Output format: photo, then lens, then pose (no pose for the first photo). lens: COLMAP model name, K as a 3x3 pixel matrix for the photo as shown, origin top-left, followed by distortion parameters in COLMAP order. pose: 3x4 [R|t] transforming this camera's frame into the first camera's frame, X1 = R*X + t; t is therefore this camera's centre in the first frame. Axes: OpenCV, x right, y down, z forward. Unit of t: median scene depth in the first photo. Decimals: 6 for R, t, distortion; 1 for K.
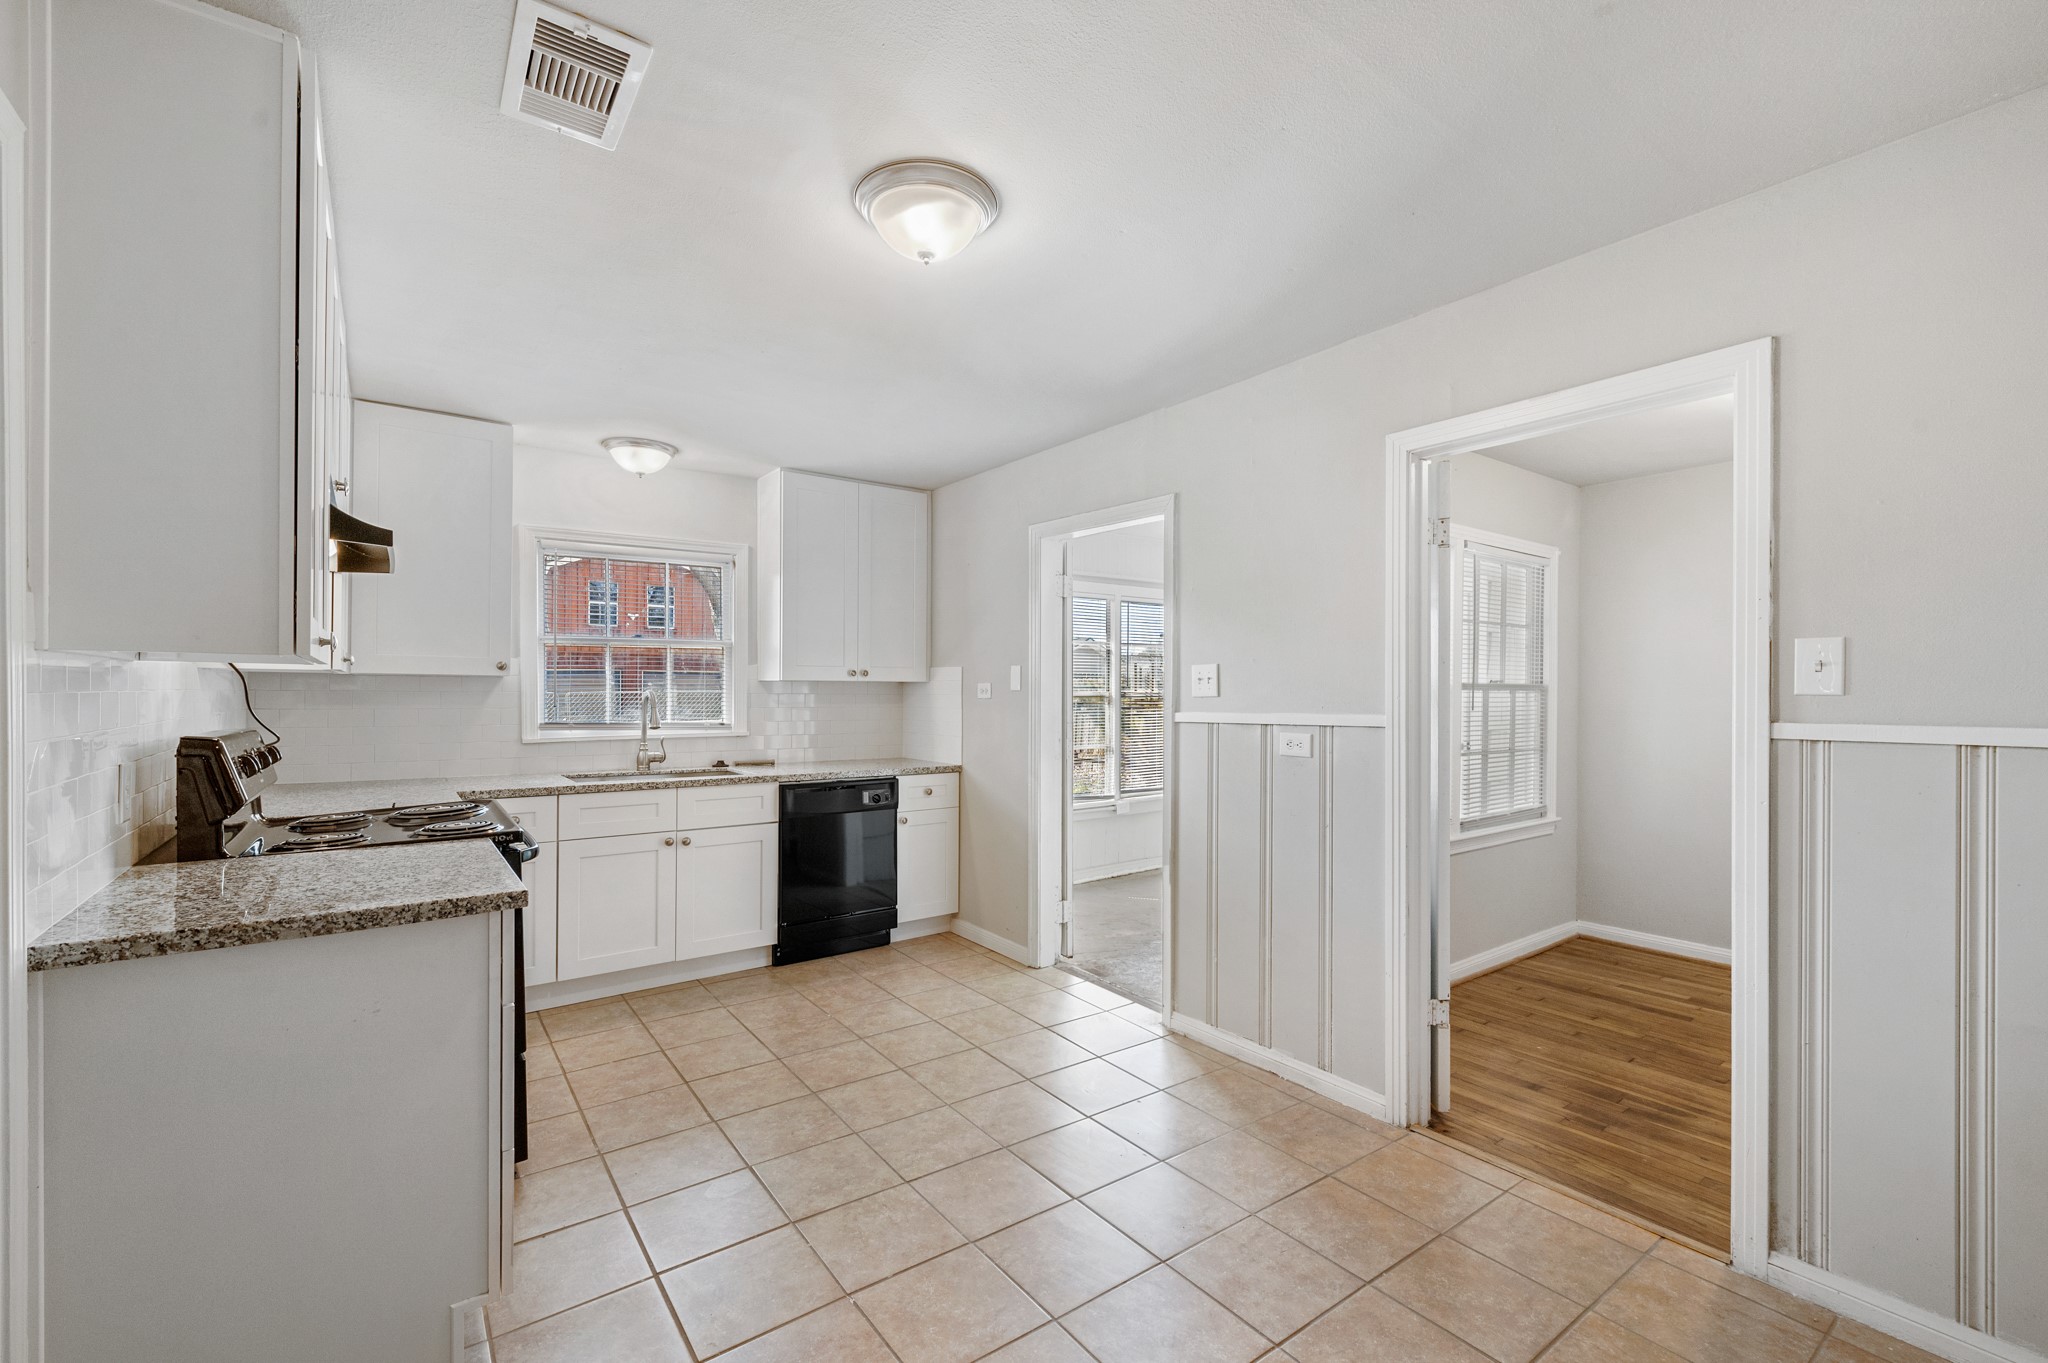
lens RADIAL K [[867.3, 0, 1015.4], [0, 867.3, 684.4], [0, 0, 1]] dist [0.001208, -0.000234]
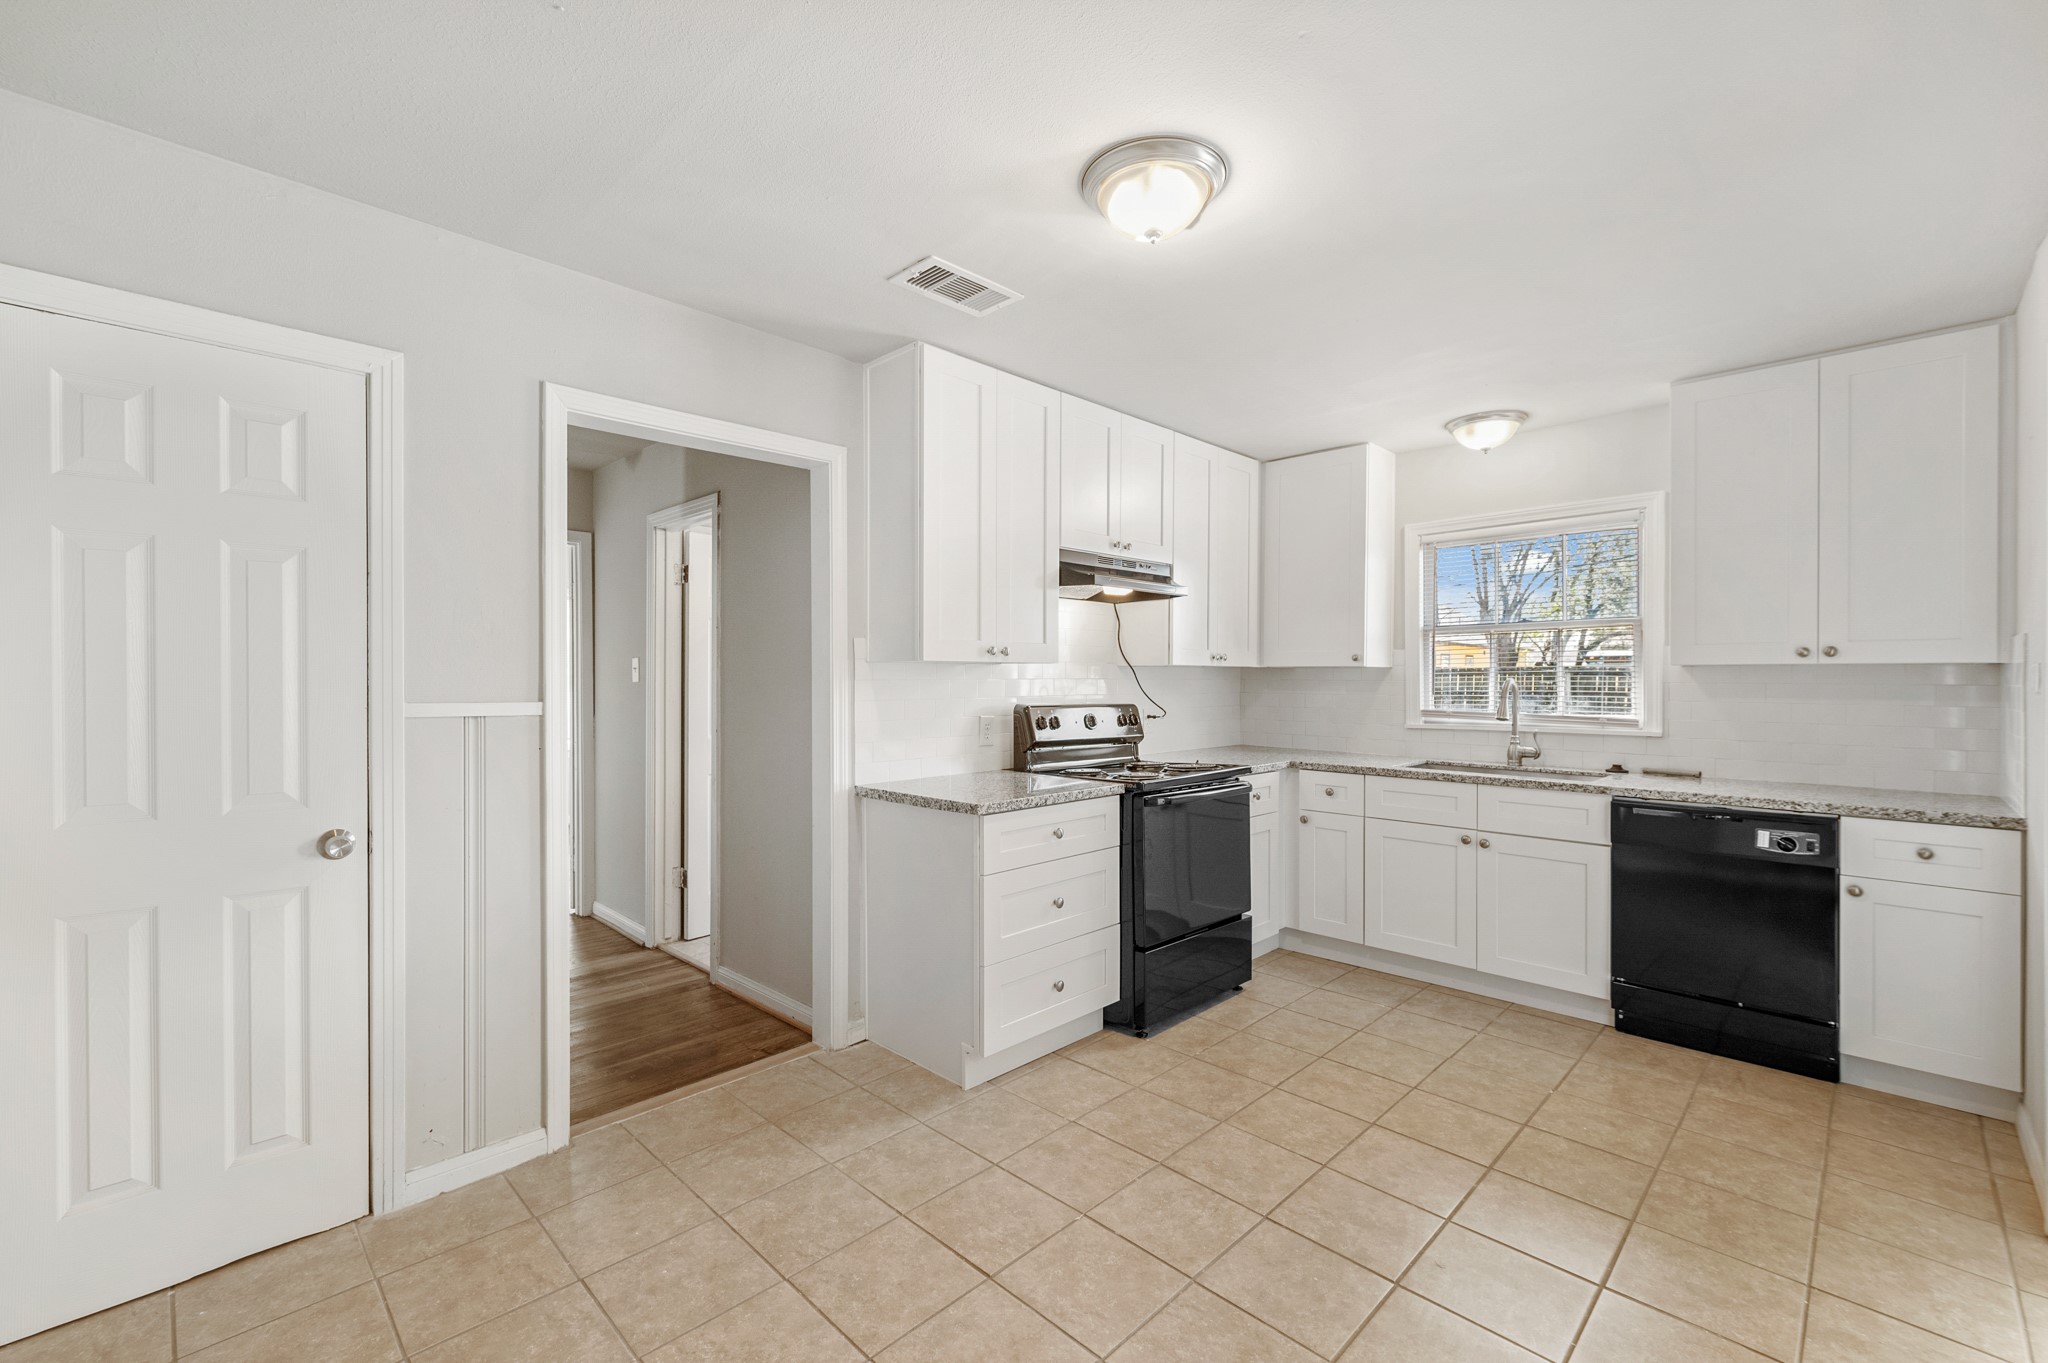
lens RADIAL K [[867.3, 0, 1015.4], [0, 867.3, 684.4], [0, 0, 1]] dist [0.001208, -0.000234]
pose [[0.146600, 0.003658, -0.989189, 0.425378], [0.006210, 0.999970, 0.004618, 0.005219], [0.989176, -0.006820, 0.146573, 0.353542]]
